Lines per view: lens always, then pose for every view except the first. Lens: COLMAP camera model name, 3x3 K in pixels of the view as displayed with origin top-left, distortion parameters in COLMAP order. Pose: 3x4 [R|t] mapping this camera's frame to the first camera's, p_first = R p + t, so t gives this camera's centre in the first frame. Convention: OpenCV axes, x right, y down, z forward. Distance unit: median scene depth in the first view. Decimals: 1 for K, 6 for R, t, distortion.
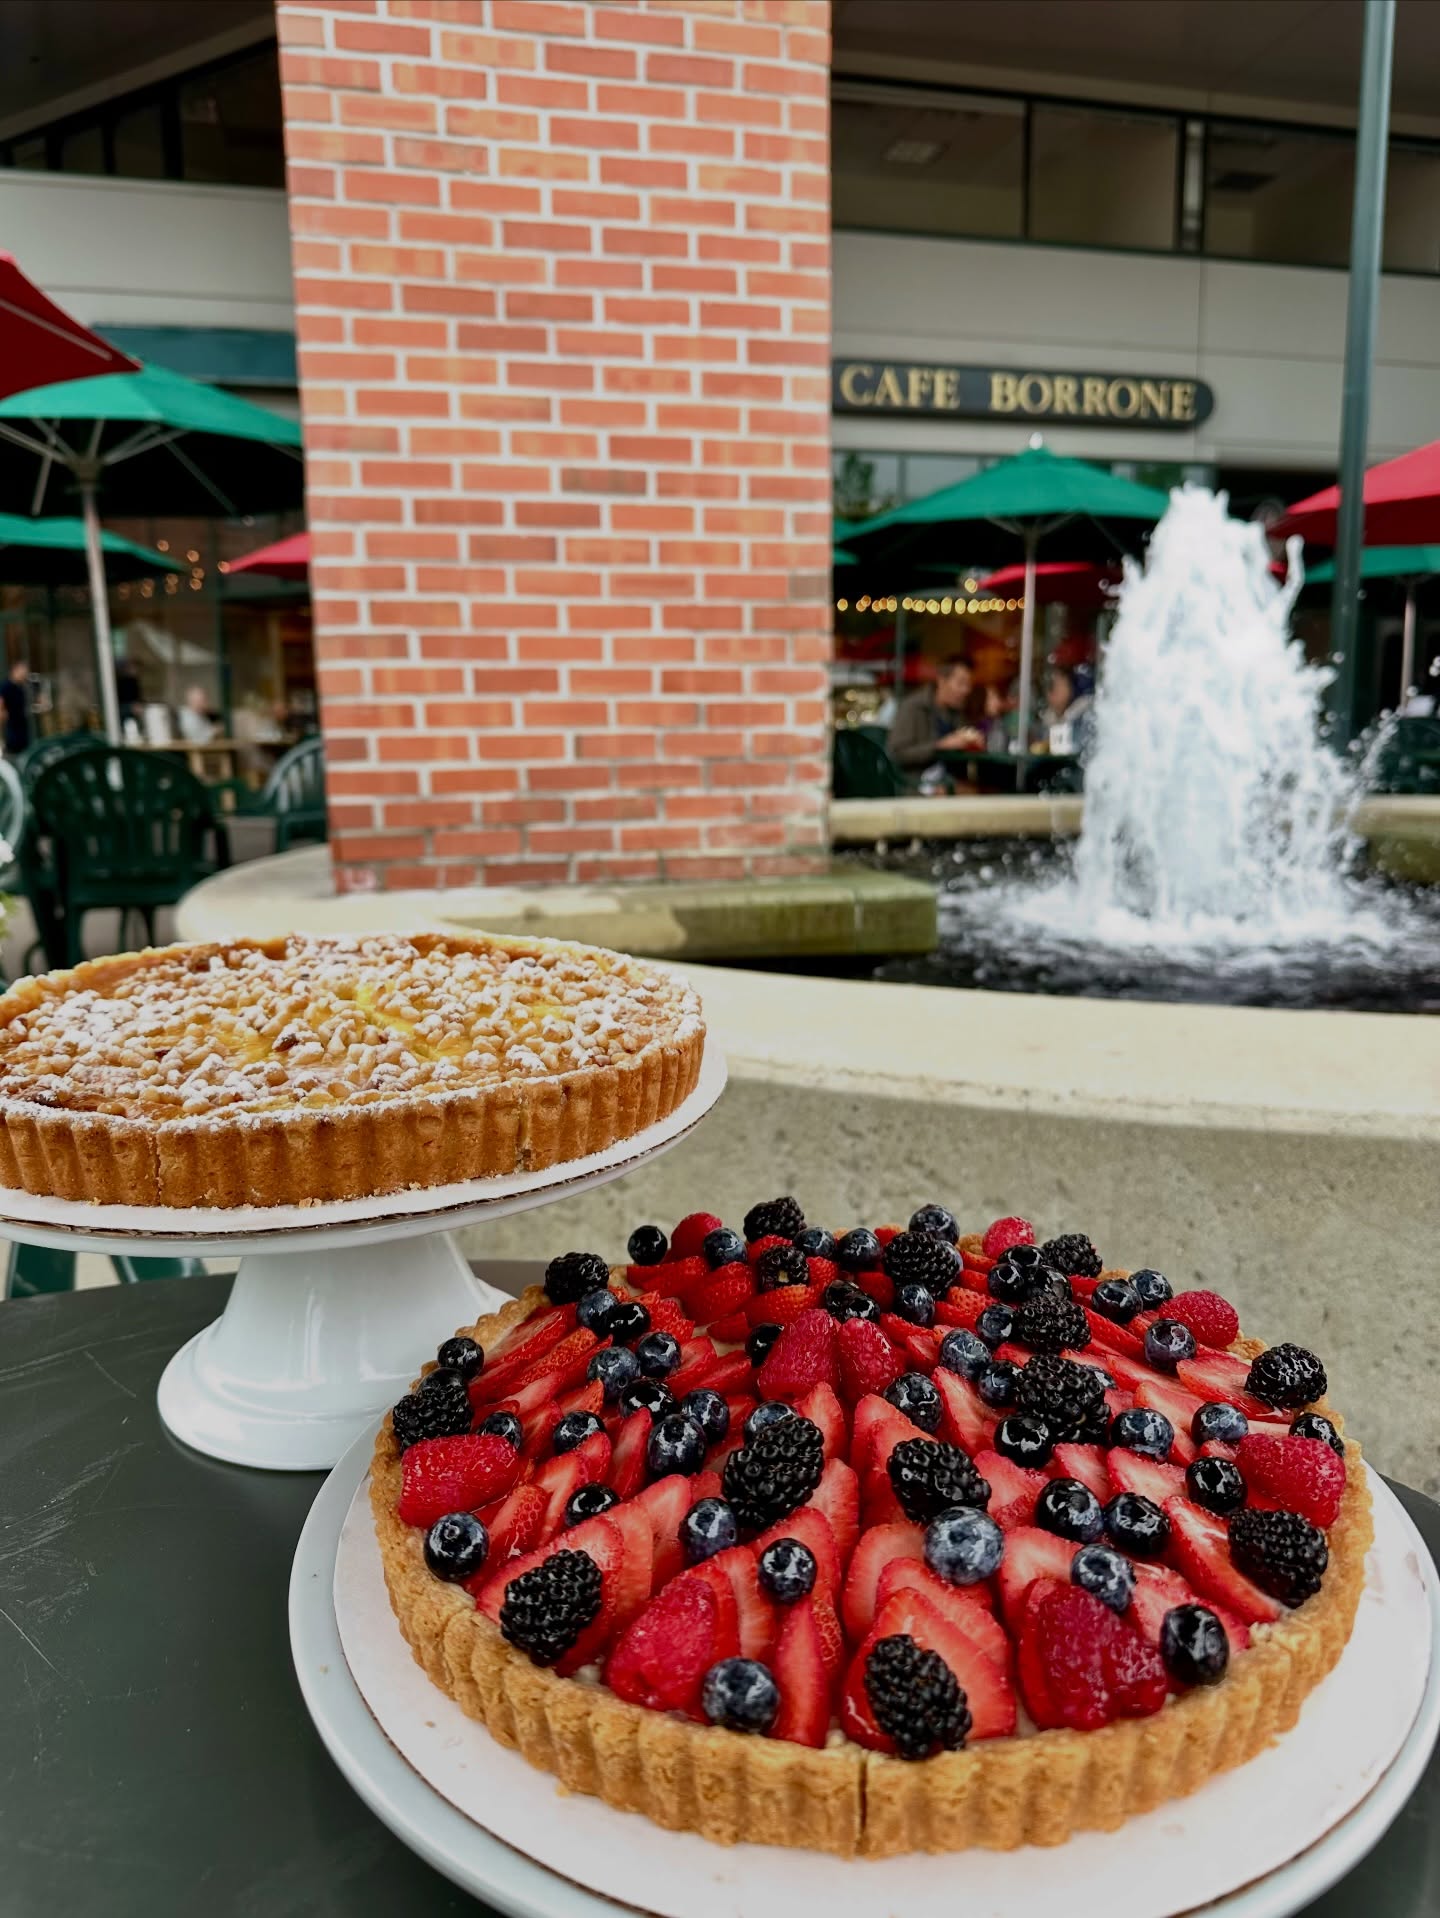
lens RADIAL K [[1415.4, 0, 716.6], [0, 1415.4, 925.3], [0, 0, 1]] dist [-0.027887, 0.016730]
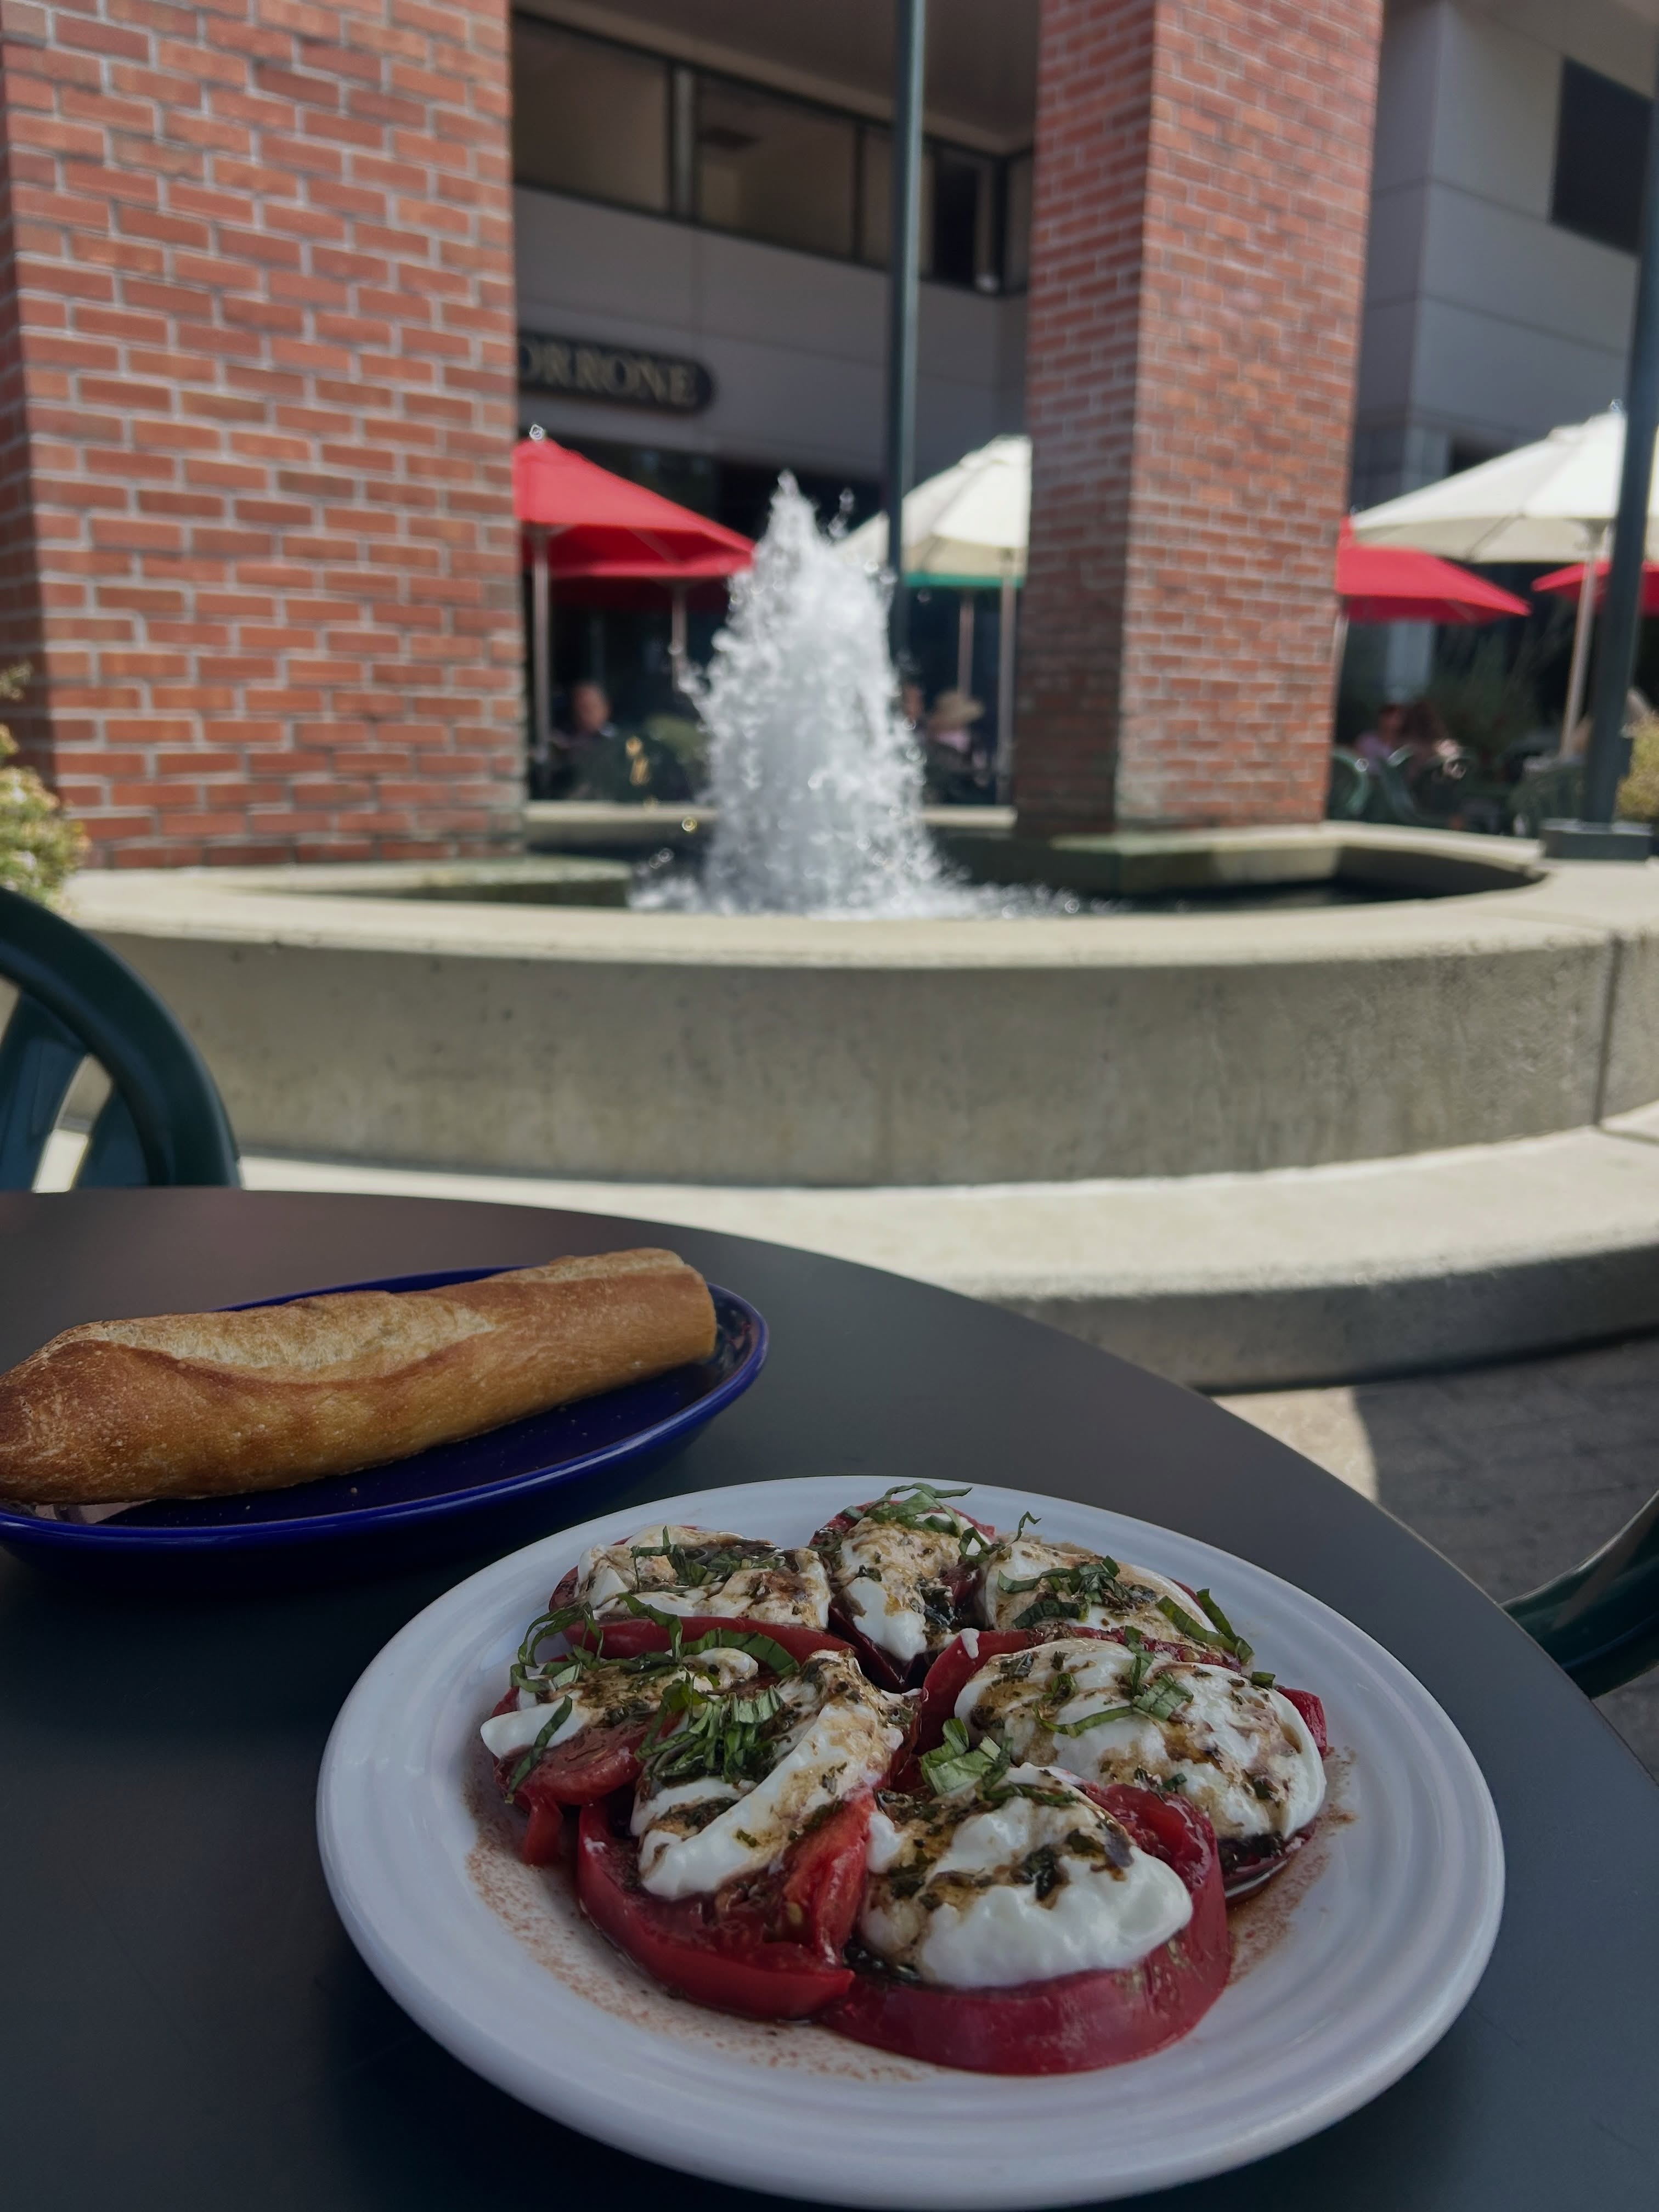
lens RADIAL K [[1723.0, 0, 869.4], [0, 1723.0, 1067.4], [0, 0, 1]] dist [-0.000603, -0.019778]
pose [[0.904087, -0.053992, 0.423923, -0.279870], [0.034557, 0.997975, 0.053406, 0.072640], [-0.425948, -0.033634, 0.904122, -0.381482]]
